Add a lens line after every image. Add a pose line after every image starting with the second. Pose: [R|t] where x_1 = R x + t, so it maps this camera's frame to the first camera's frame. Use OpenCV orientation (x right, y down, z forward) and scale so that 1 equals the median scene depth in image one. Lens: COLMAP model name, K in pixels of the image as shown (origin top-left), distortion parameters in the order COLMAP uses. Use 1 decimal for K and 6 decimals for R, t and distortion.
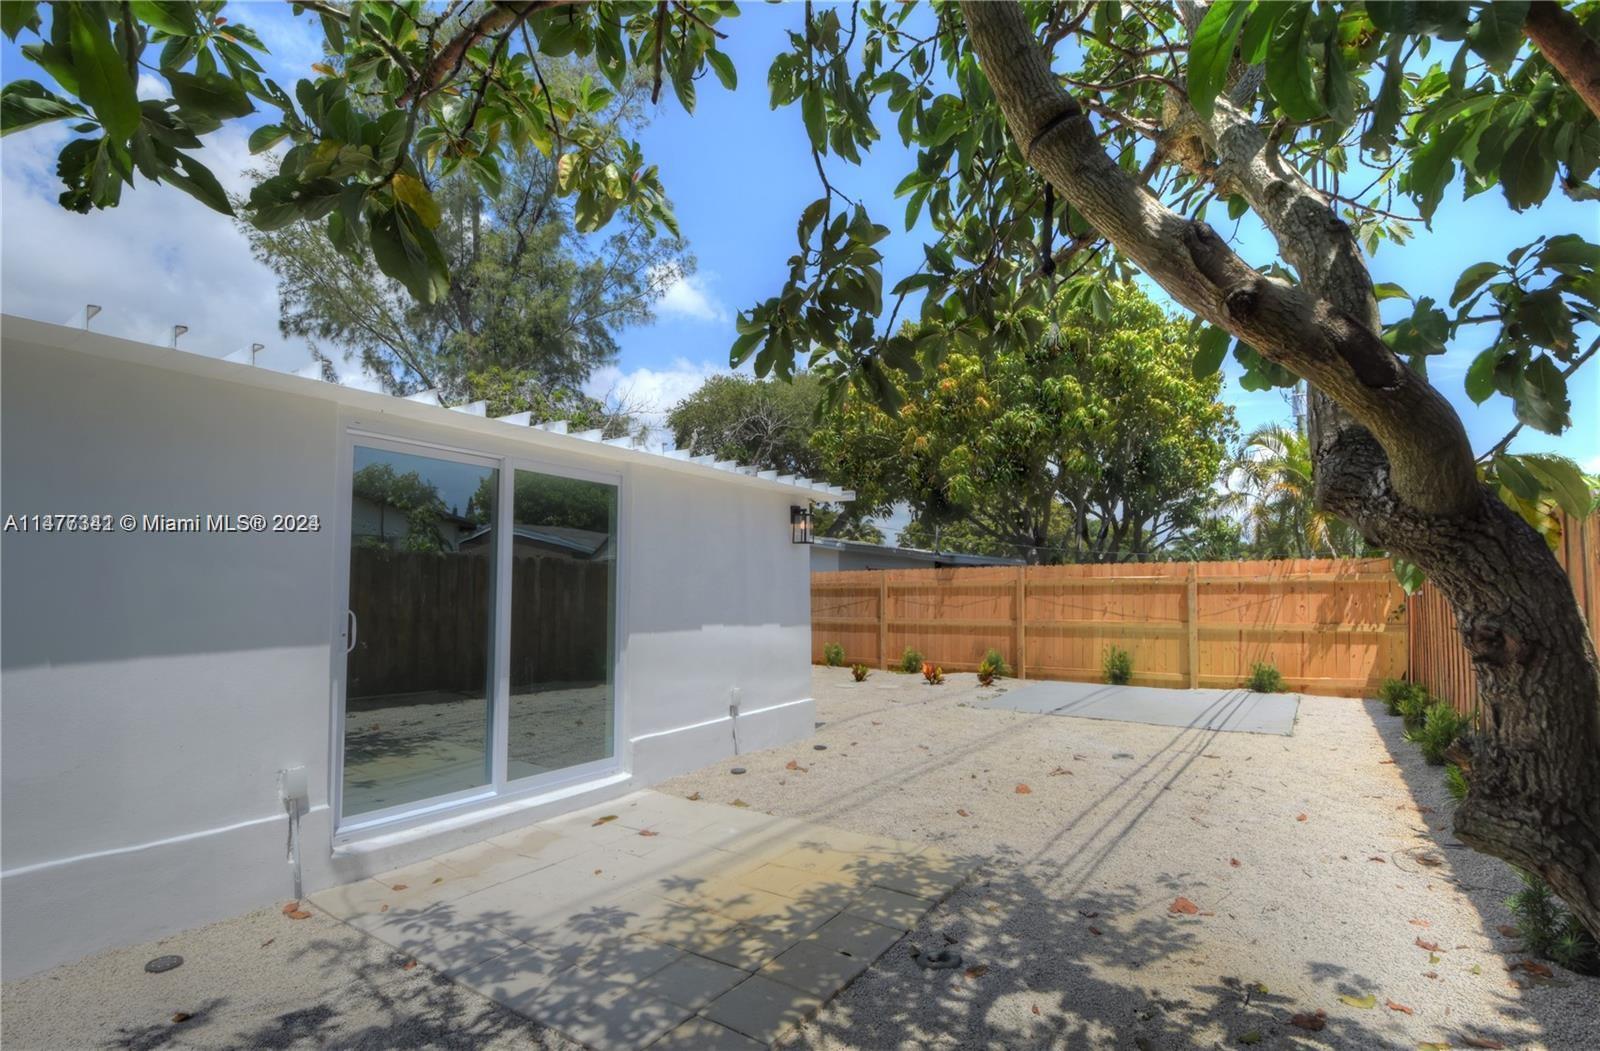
lens RADIAL K [[716.2, 0, 814.4], [0, 716.2, 564.4], [0, 0, 1]] dist [-0.001177, -0.011461]
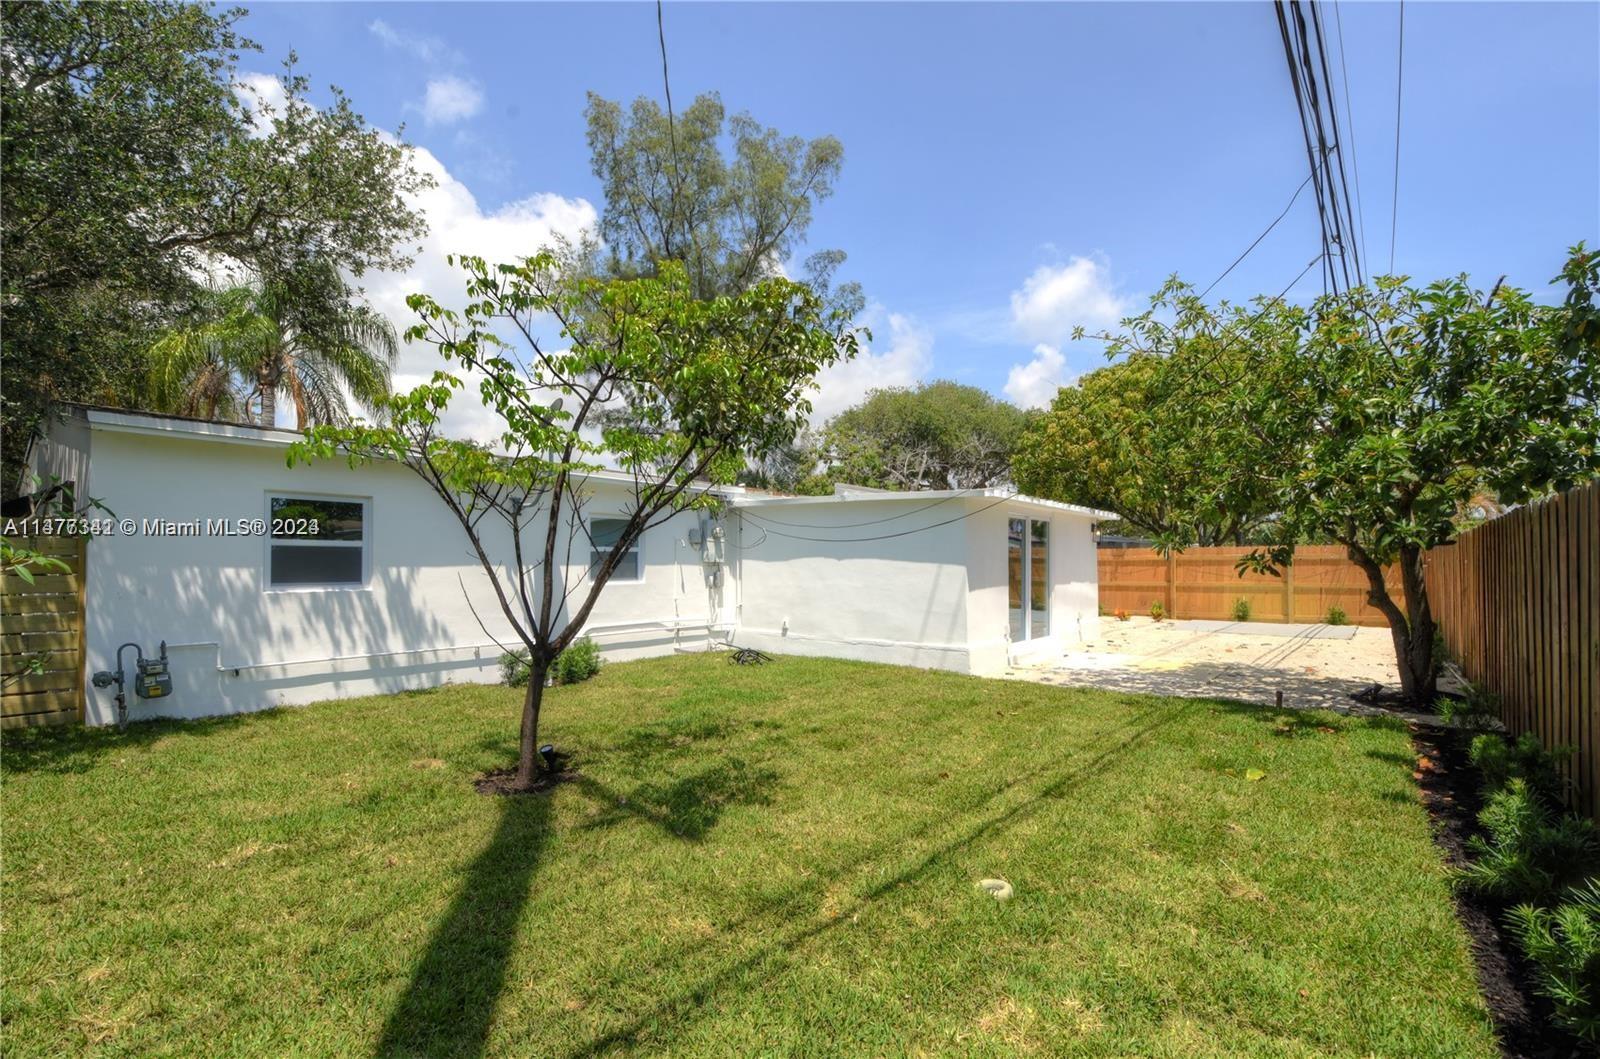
lens RADIAL K [[716.2, 0, 792.4], [0, 716.2, 554.4], [0, 0, 1]] dist [-0.001177, -0.011461]
pose [[0.996224, 0.001008, -0.086812, -0.430851], [0.001704, 0.999513, 0.031160, -0.035082], [0.086801, -0.031190, 0.995737, -0.670157]]
